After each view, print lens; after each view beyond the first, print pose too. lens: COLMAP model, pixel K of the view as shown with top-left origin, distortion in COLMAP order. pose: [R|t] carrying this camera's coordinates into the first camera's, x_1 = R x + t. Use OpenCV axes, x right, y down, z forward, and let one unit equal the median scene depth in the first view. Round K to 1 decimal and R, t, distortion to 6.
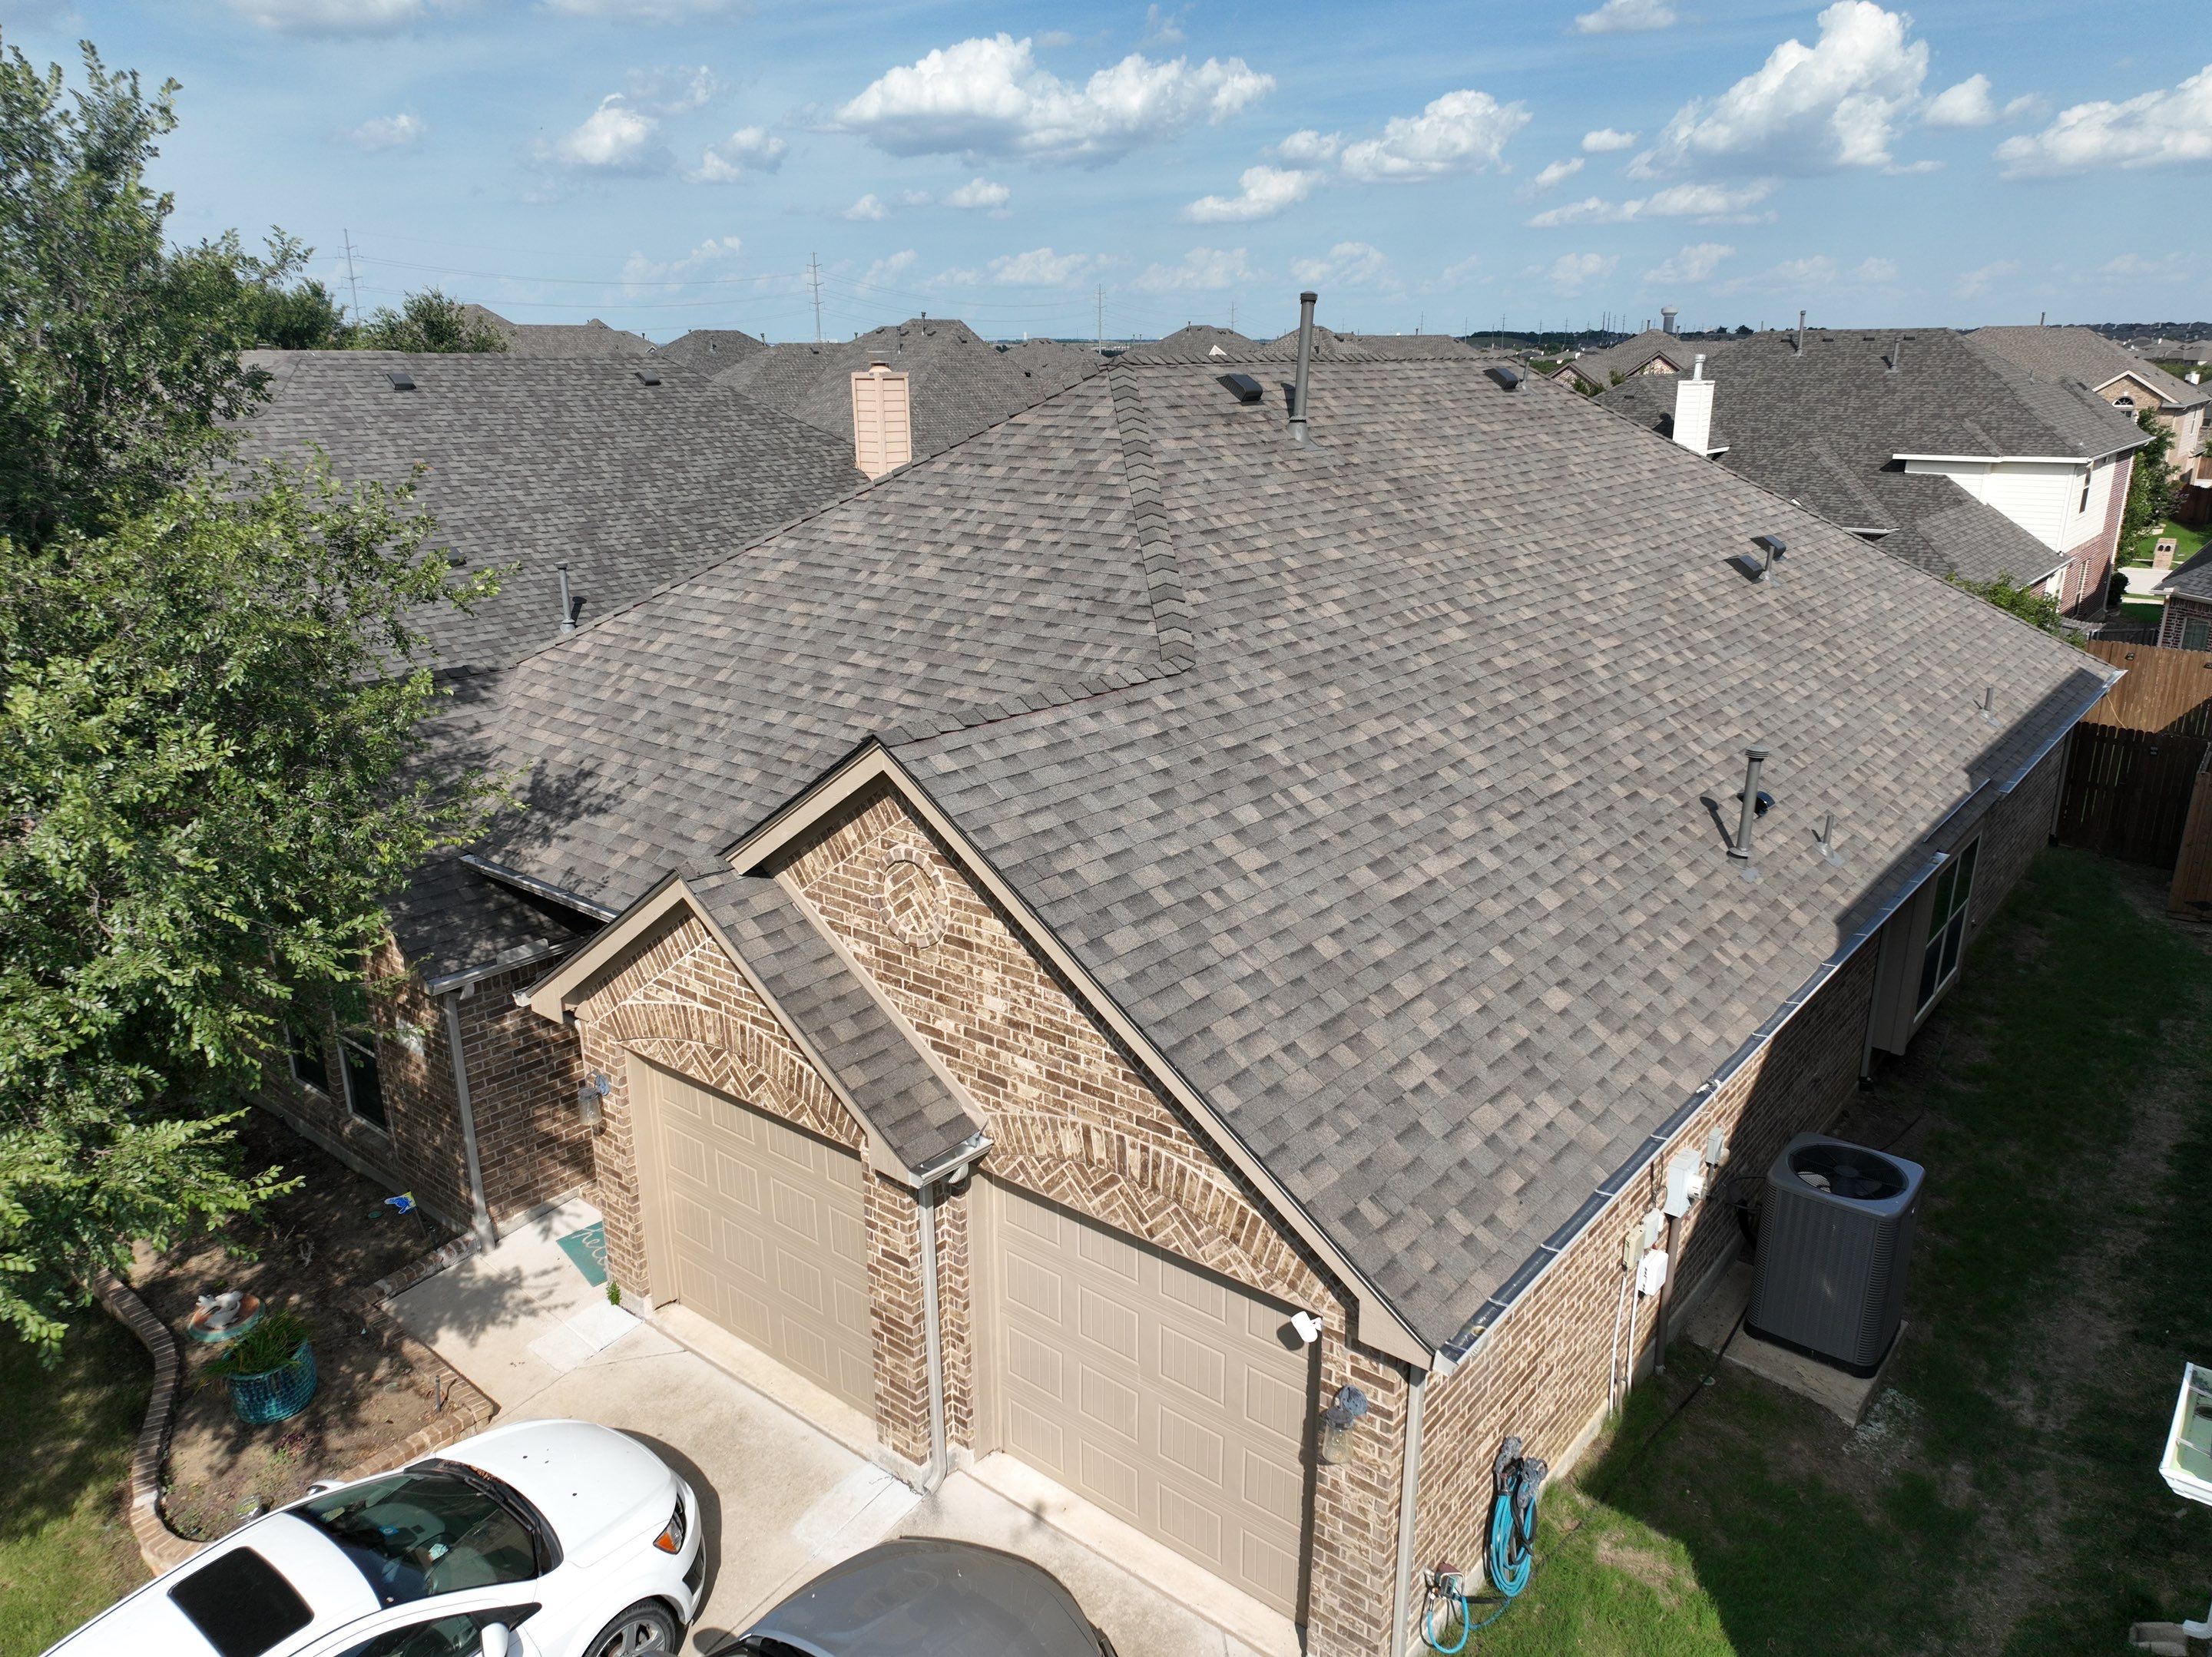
lens RADIAL K [[1573.1, 0, 1105.8], [0, 1573.1, 825.3], [0, 0, 1]] dist [0.007547, 0.000429]
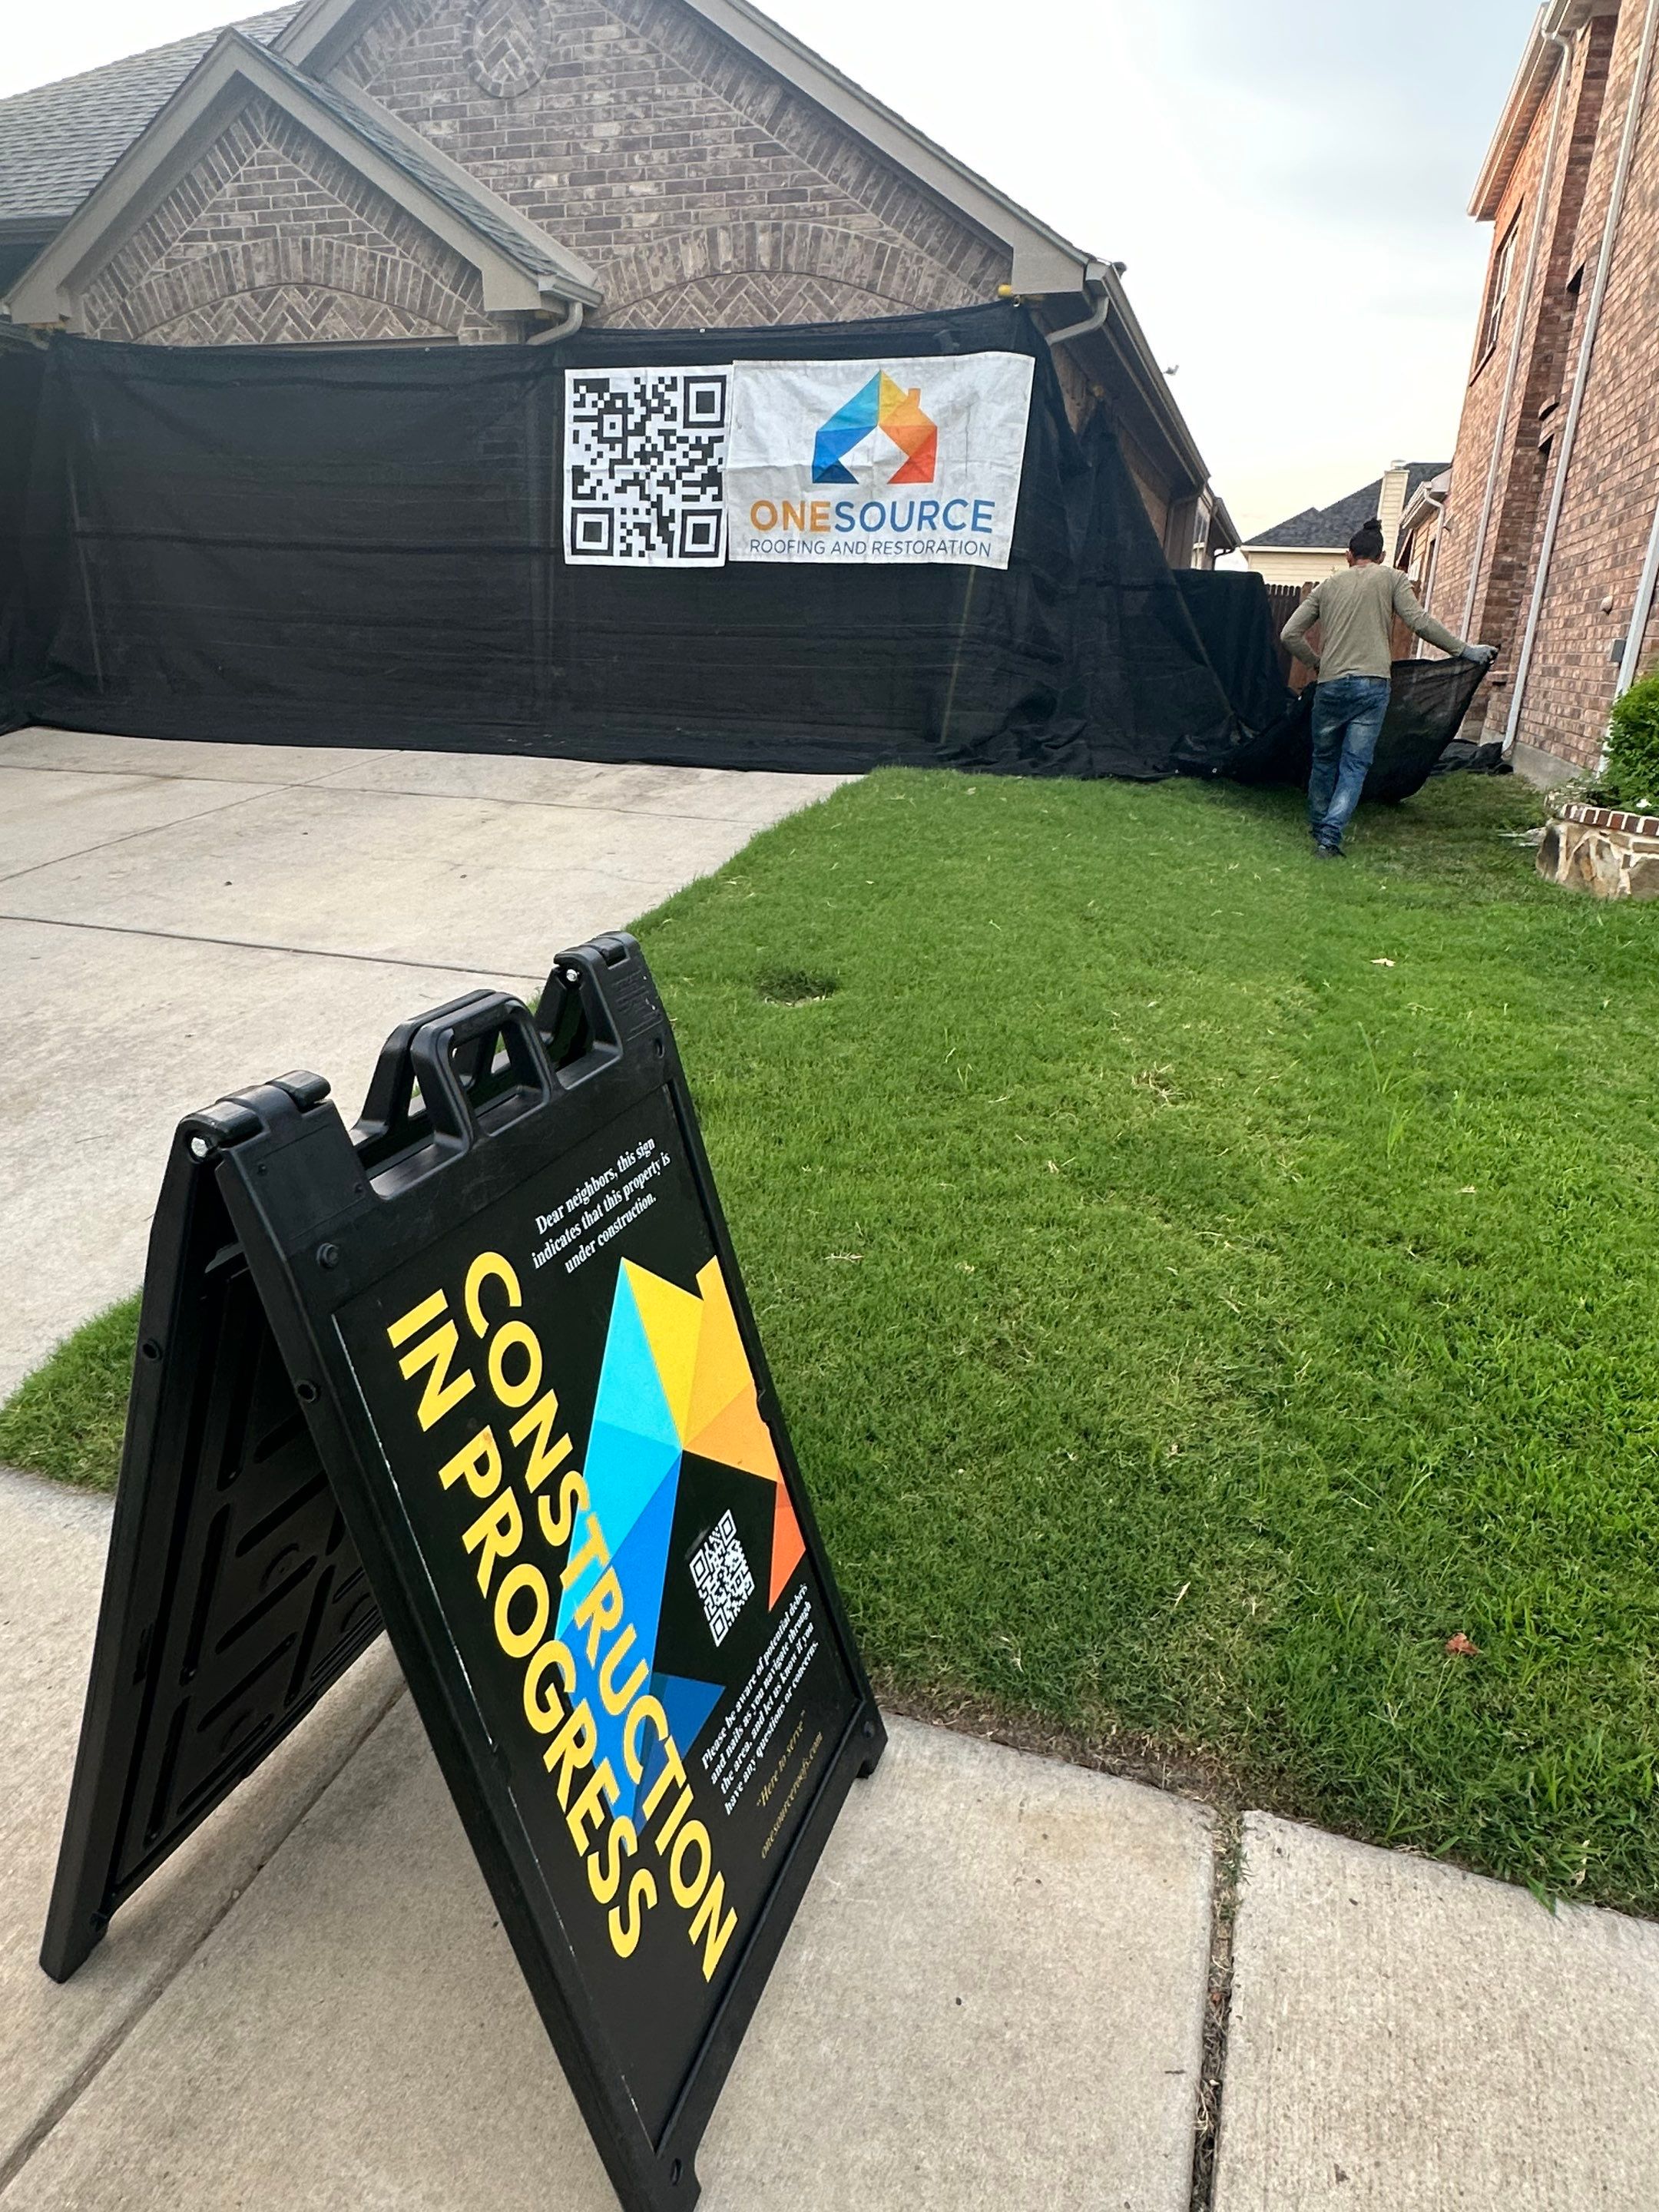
lens RADIAL K [[1391.1, 0, 818.6], [0, 1391.1, 1111.5], [0, 0, 1]] dist [-0.000323, 0.001540]
pose [[0.932371, -0.079569, 0.352636, -0.304684], [0.062963, 0.996310, 0.058334, 0.689381], [-0.355977, -0.032185, 0.933940, 0.065184]]
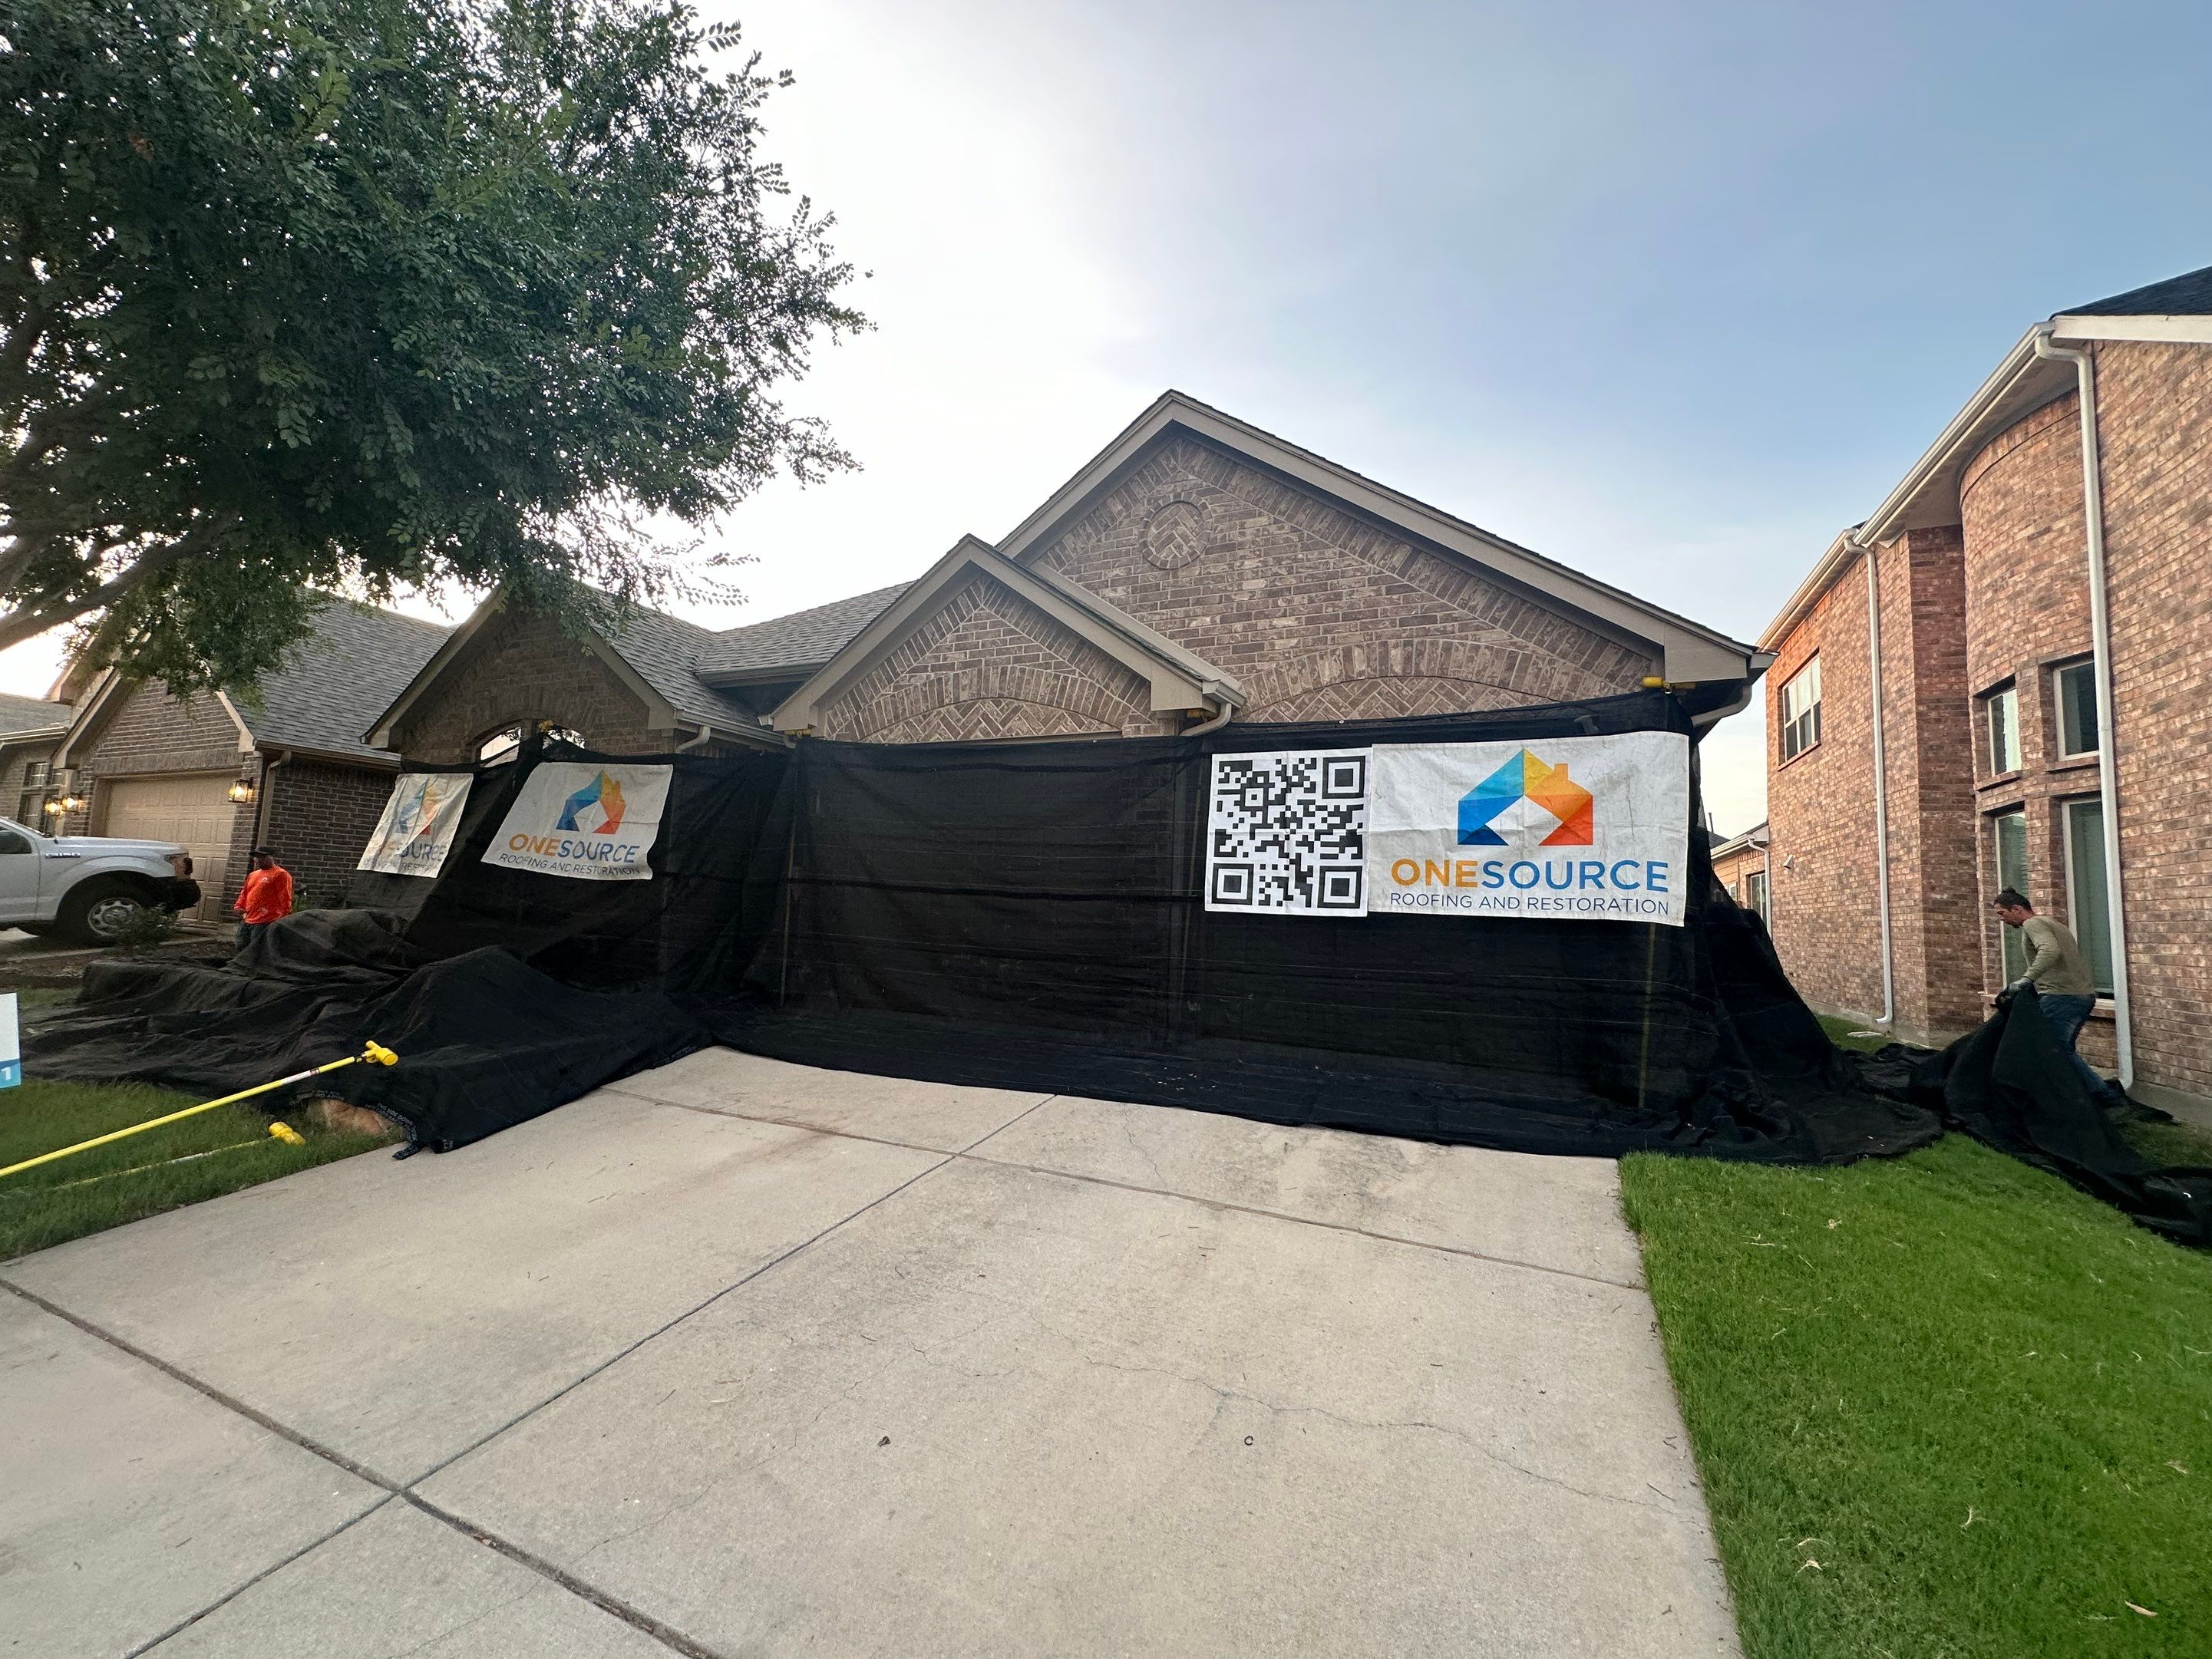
lens RADIAL K [[893.2, 0, 1105.8], [0, 893.2, 816.4], [0, 0, 1]] dist [0.000685, -0.000249]
pose [[0.968894, 0.075416, 0.235705, -0.335750], [0.019665, 0.925961, -0.377106, 0.544823], [-0.246693, 0.370011, 0.895675, 0.423924]]
